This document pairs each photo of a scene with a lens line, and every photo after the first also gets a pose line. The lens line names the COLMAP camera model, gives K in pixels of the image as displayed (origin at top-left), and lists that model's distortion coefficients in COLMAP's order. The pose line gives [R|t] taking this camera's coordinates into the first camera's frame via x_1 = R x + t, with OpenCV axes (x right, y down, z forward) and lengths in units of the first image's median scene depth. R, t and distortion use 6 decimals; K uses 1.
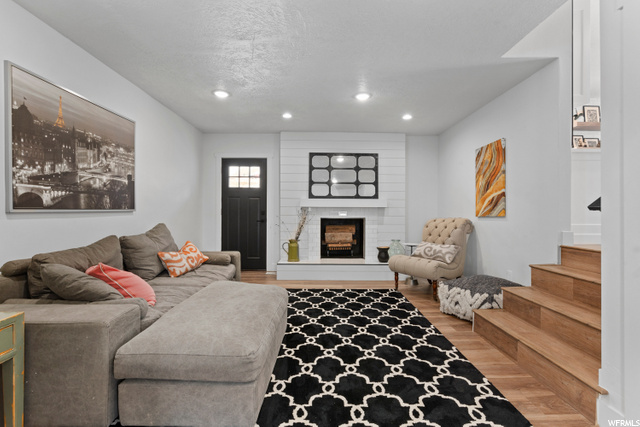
lens RADIAL K [[306.2, 0, 324.8], [0, 306.2, 211.7], [0, 0, 1]] dist [-0.001450, -0.000382]
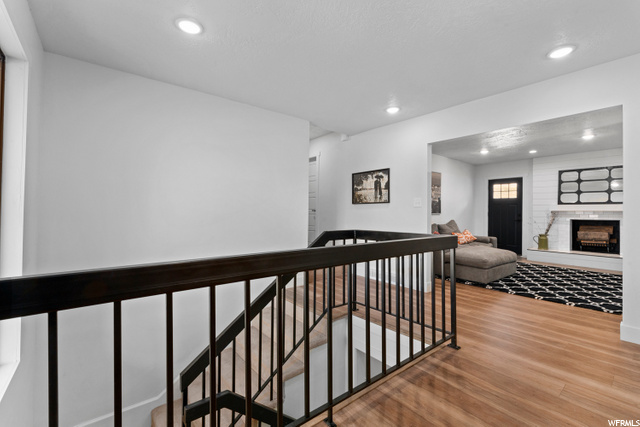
lens RADIAL K [[277.9, 0, 320.0], [0, 277.9, 213.5], [0, 0, 1]] dist [-0.004350, -0.000271]
pose [[0.616789, 0.002478, -0.787125, 0.260500], [-0.002202, 0.999997, 0.001422, -0.003755], [0.787126, 0.000856, 0.616792, -0.577282]]
